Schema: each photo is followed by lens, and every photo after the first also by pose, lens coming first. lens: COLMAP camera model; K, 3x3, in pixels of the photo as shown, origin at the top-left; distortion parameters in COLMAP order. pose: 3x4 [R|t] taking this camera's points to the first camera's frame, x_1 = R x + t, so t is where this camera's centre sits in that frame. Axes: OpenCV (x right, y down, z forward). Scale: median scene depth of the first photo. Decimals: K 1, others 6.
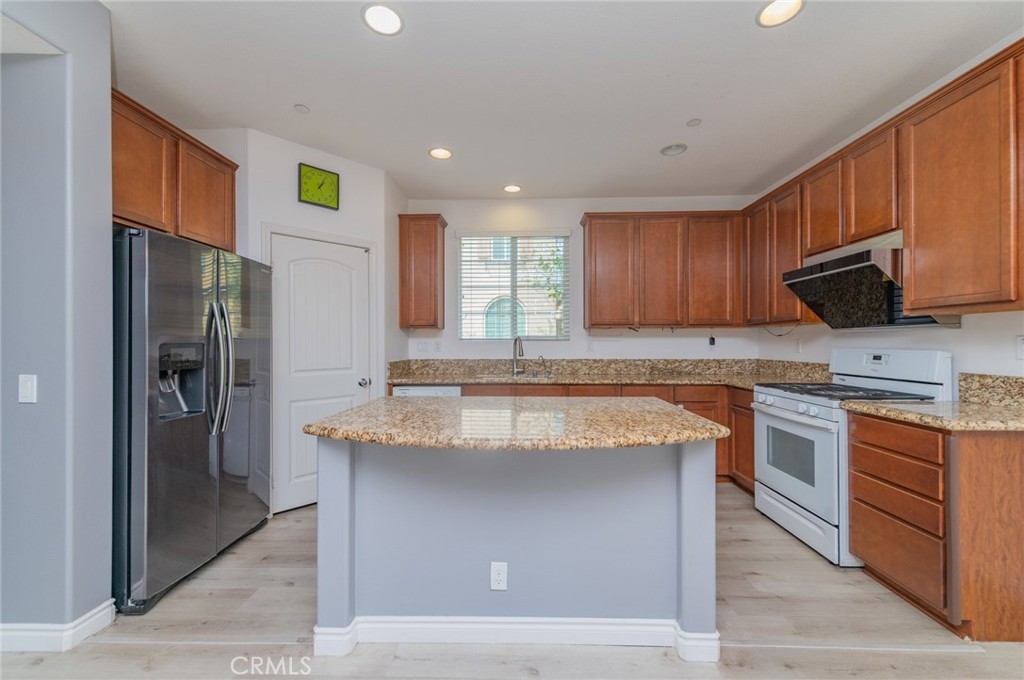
lens RADIAL K [[406.9, 0, 515.5], [0, 406.9, 341.3], [0, 0, 1]] dist [0.013375, -0.003849]
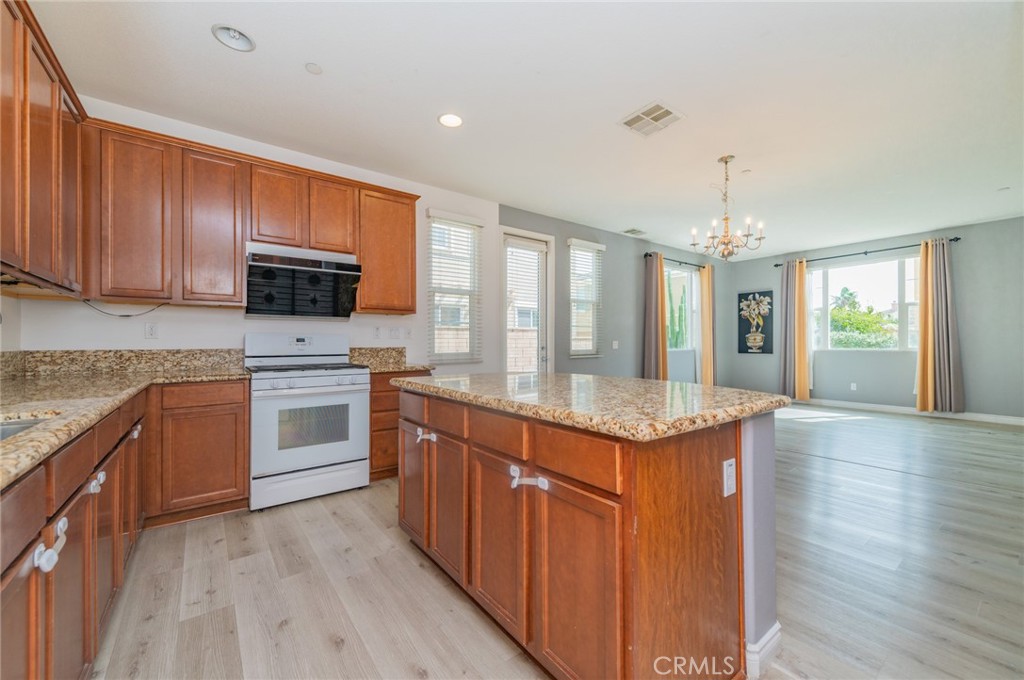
lens RADIAL K [[406.9, 0, 522.0], [0, 406.9, 339.5], [0, 0, 1]] dist [0.013375, -0.003849]
pose [[-0.640292, 0.009896, 0.768067, -0.472650], [0.002115, 0.999936, -0.011120, 0.046562], [-0.768128, -0.005495, -0.640272, 1.113846]]
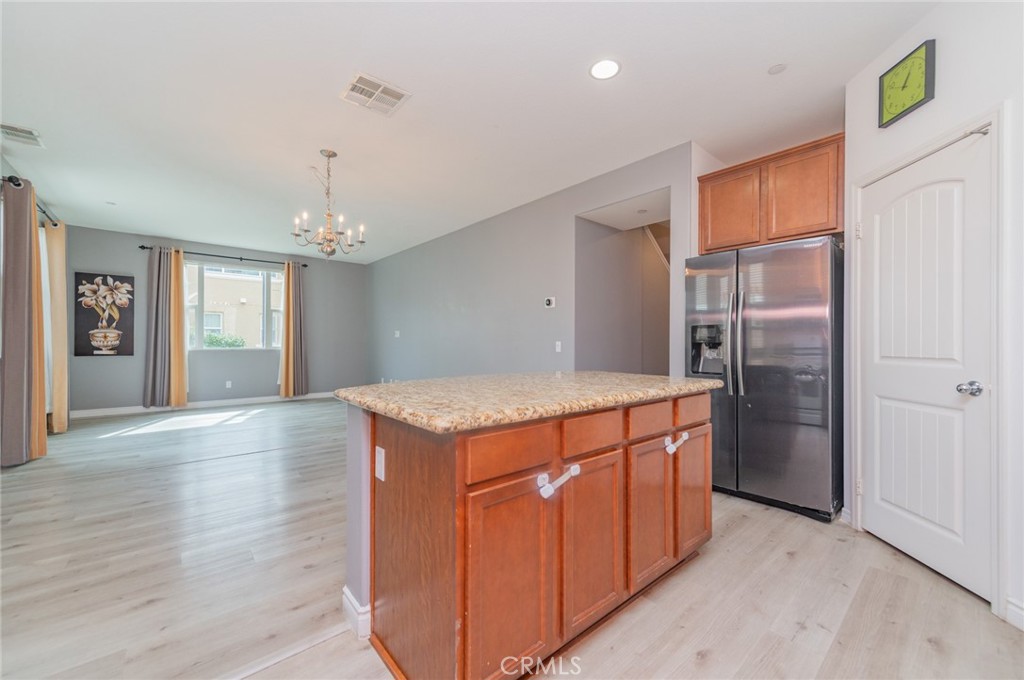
lens RADIAL K [[406.9, 0, 522.1], [0, 406.9, 342.2], [0, 0, 1]] dist [0.013375, -0.003849]
pose [[-0.717220, -0.002821, -0.696841, 0.525445], [-0.000661, 0.999994, -0.003368, 0.049567], [0.696846, -0.001955, -0.717218, 1.111510]]
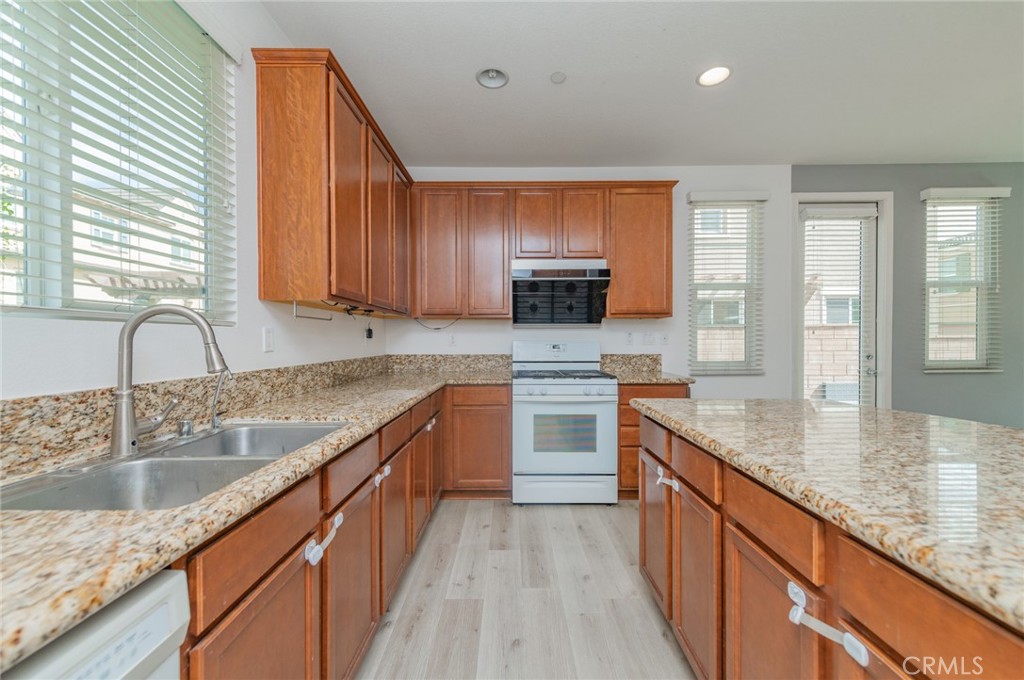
lens RADIAL K [[406.9, 0, 507.2], [0, 406.9, 339.2], [0, 0, 1]] dist [0.013375, -0.003849]
pose [[-0.019246, 0.000411, 0.999815, -0.389856], [-0.001174, 0.999999, -0.000433, 0.013449], [-0.999814, -0.001182, -0.019246, 1.027558]]
